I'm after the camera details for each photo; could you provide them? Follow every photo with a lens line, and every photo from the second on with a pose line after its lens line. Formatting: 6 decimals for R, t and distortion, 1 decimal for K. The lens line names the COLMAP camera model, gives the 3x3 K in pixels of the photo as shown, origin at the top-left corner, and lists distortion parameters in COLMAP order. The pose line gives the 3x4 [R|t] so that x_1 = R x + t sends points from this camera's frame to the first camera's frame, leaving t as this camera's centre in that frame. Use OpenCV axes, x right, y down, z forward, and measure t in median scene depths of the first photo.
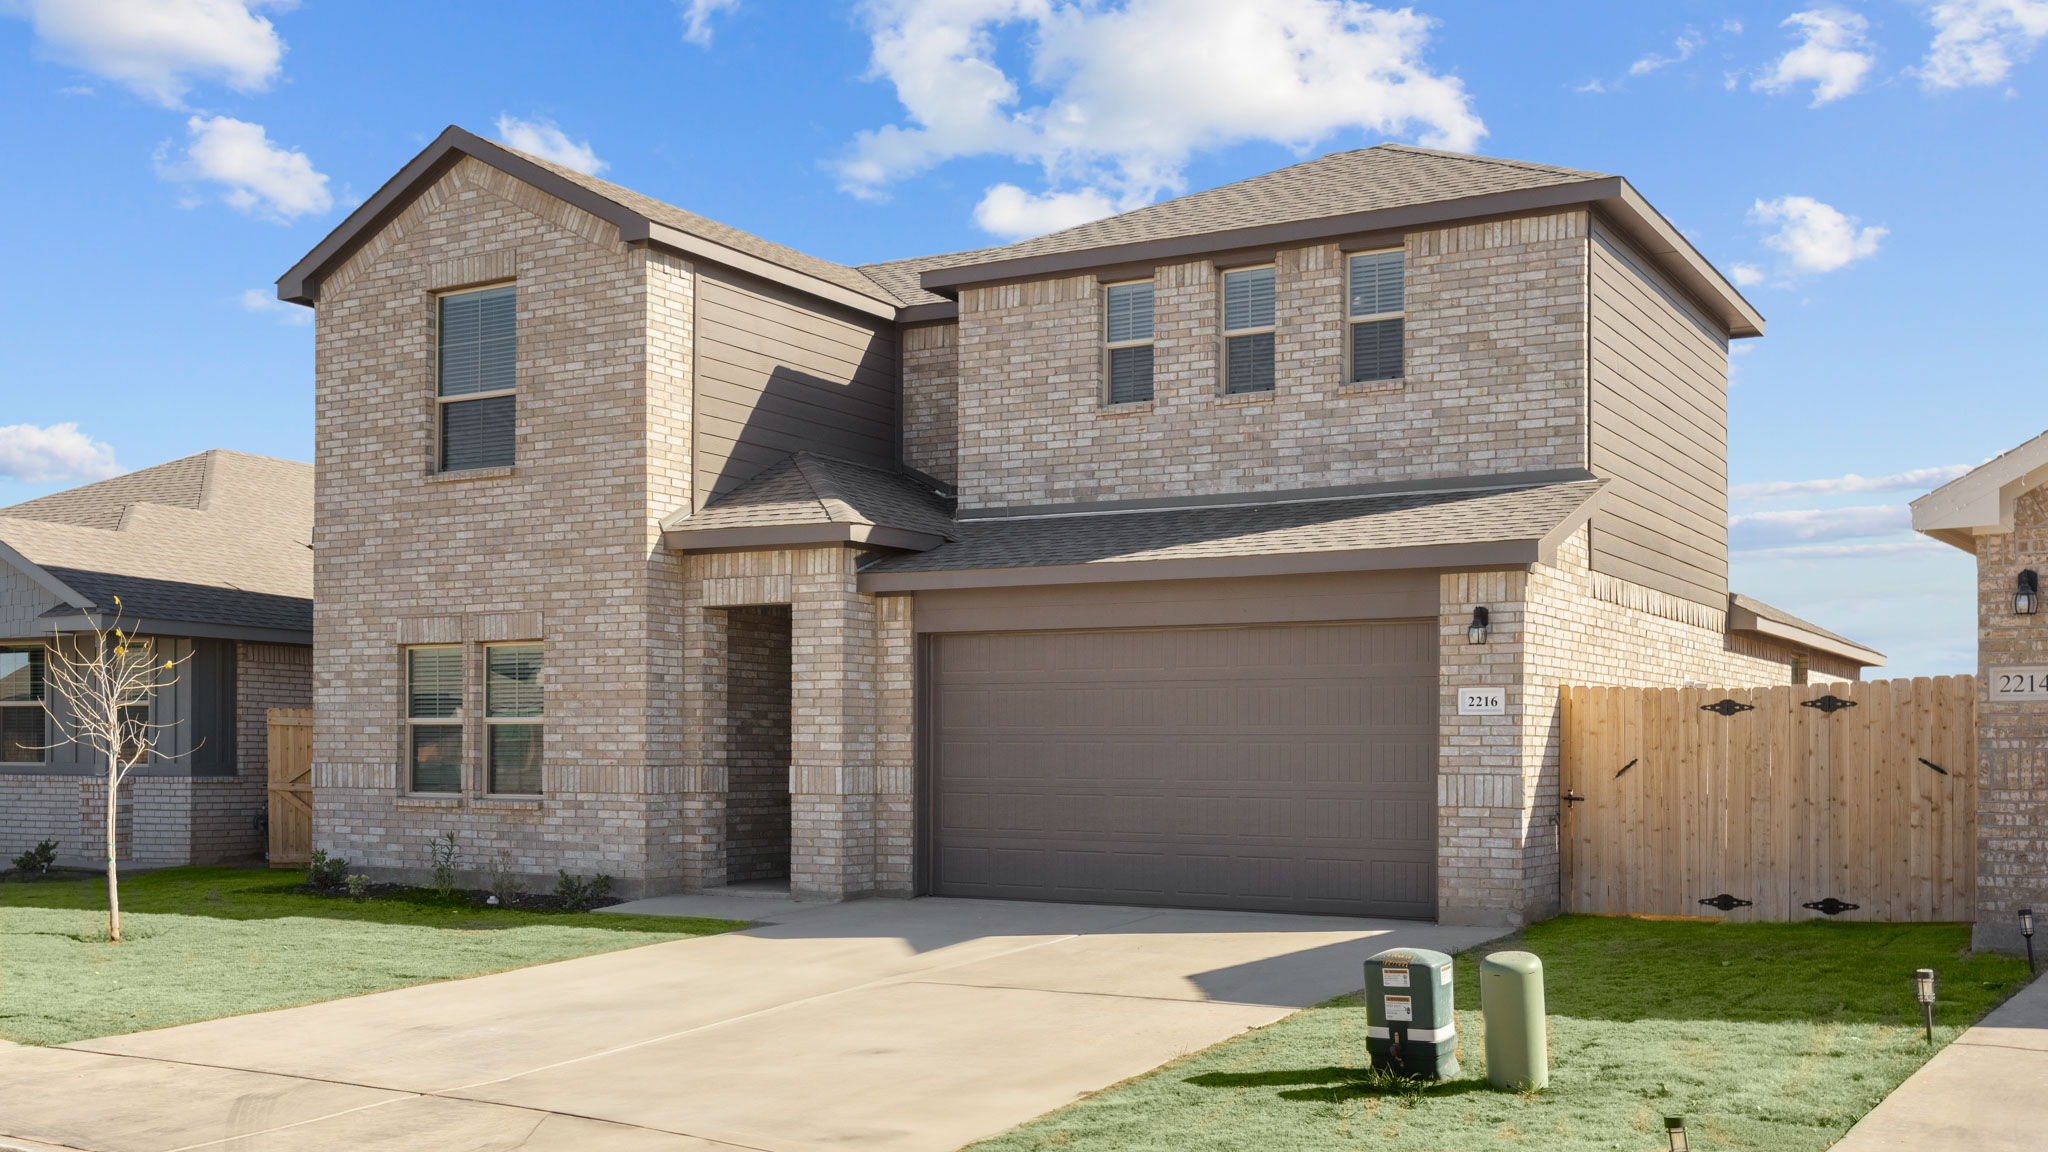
lens RADIAL K [[2009.9, 0, 1016.7], [0, 2009.9, 870.1], [0, 0, 1]] dist [-0.001231, 0.009572]
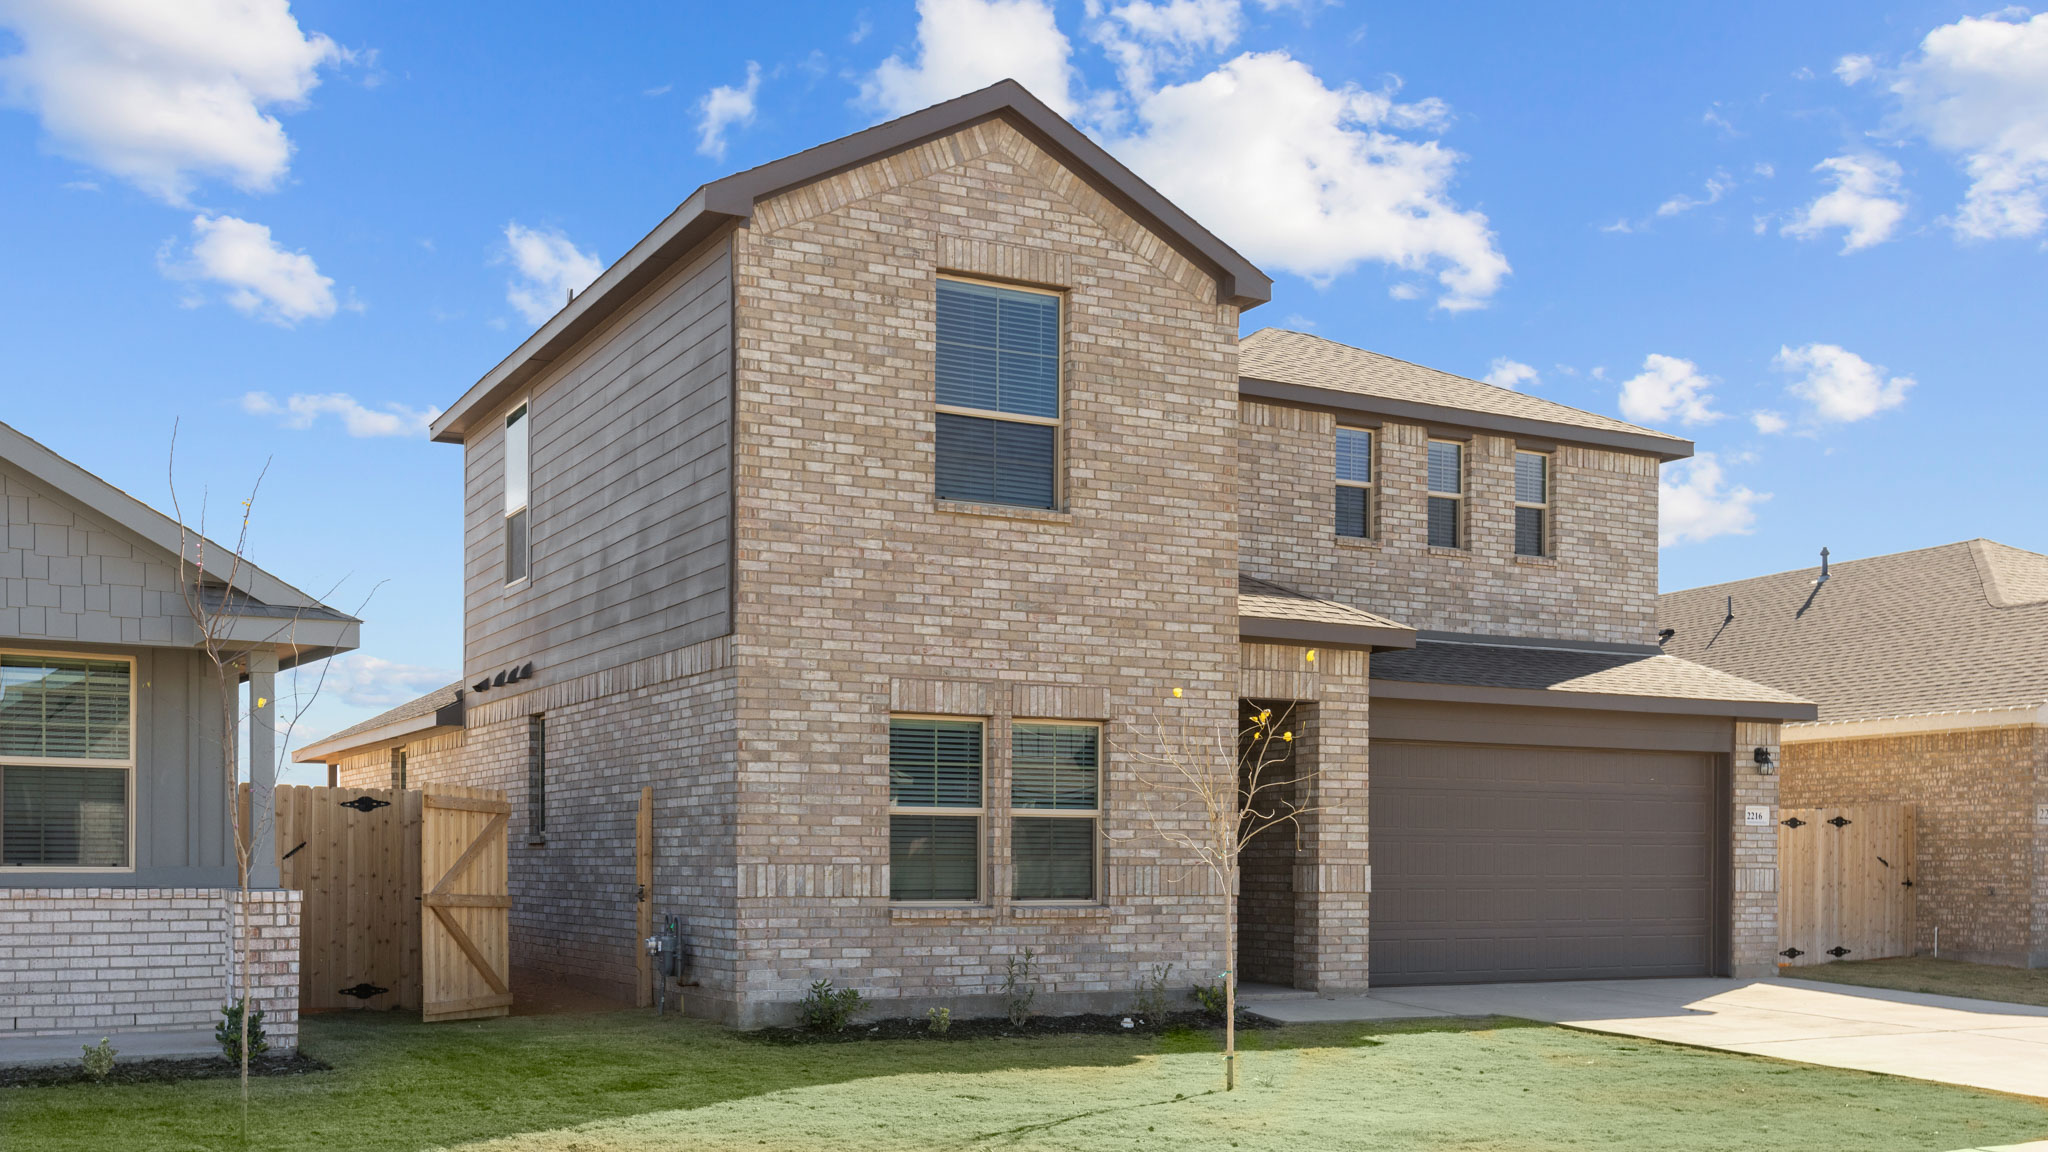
lens RADIAL K [[1988.0, 0, 1020.9], [0, 1988.0, 997.0], [0, 0, 1]] dist [-0.002820, 0.007859]
pose [[0.521928, -0.061305, 0.850784, -1.009411], [0.047211, 0.997961, 0.042948, -0.034881], [-0.851682, 0.017751, 0.523758, 0.595107]]
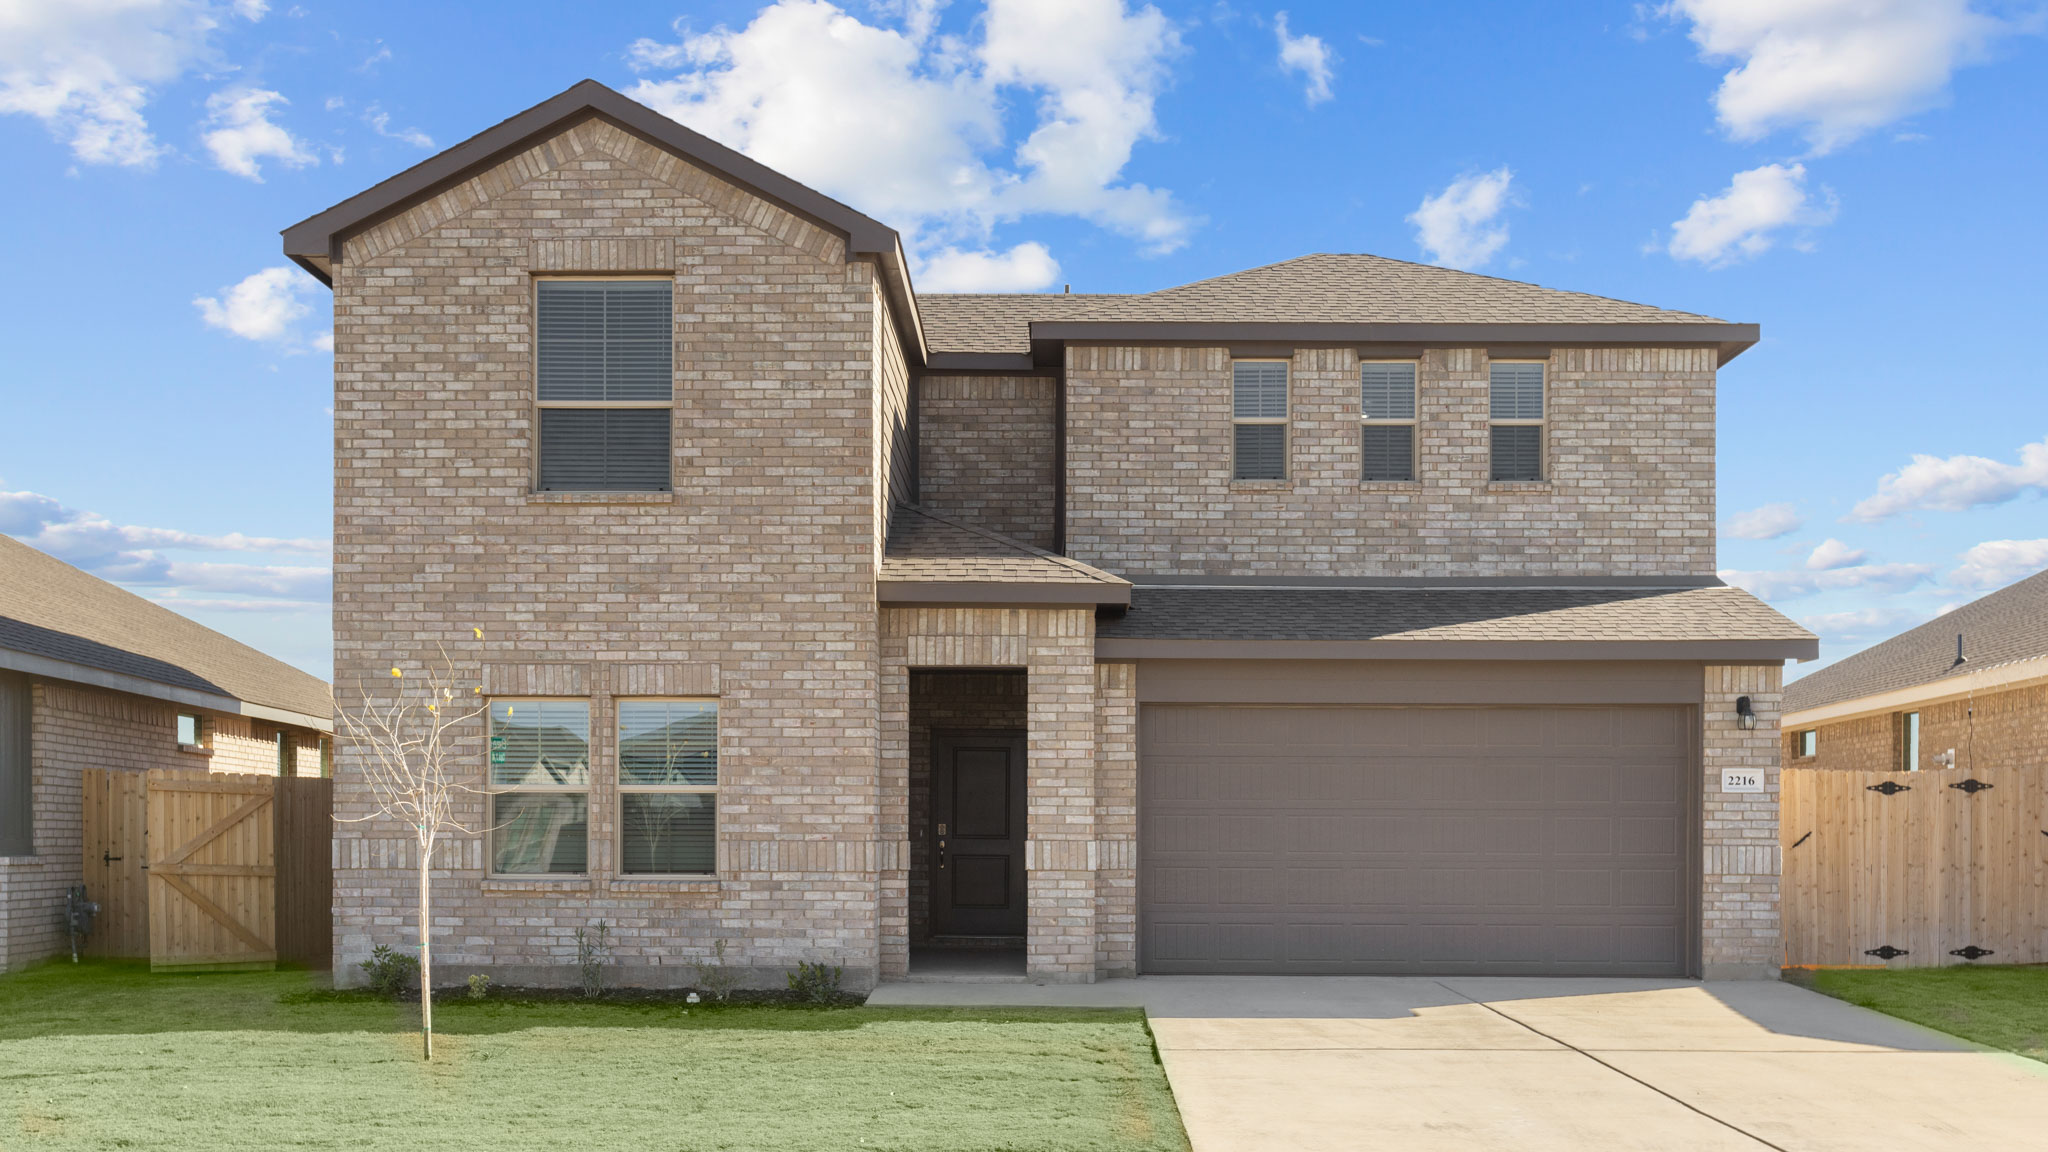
lens RADIAL K [[2003.1, 0, 1033.7], [0, 2003.1, 962.7], [0, 0, 1]] dist [0.003059, -0.006599]
pose [[0.869301, -0.033907, 0.493118, -0.557799], [0.028635, 0.999423, 0.018242, -0.011599], [-0.493453, -0.001737, 0.869771, 0.182764]]
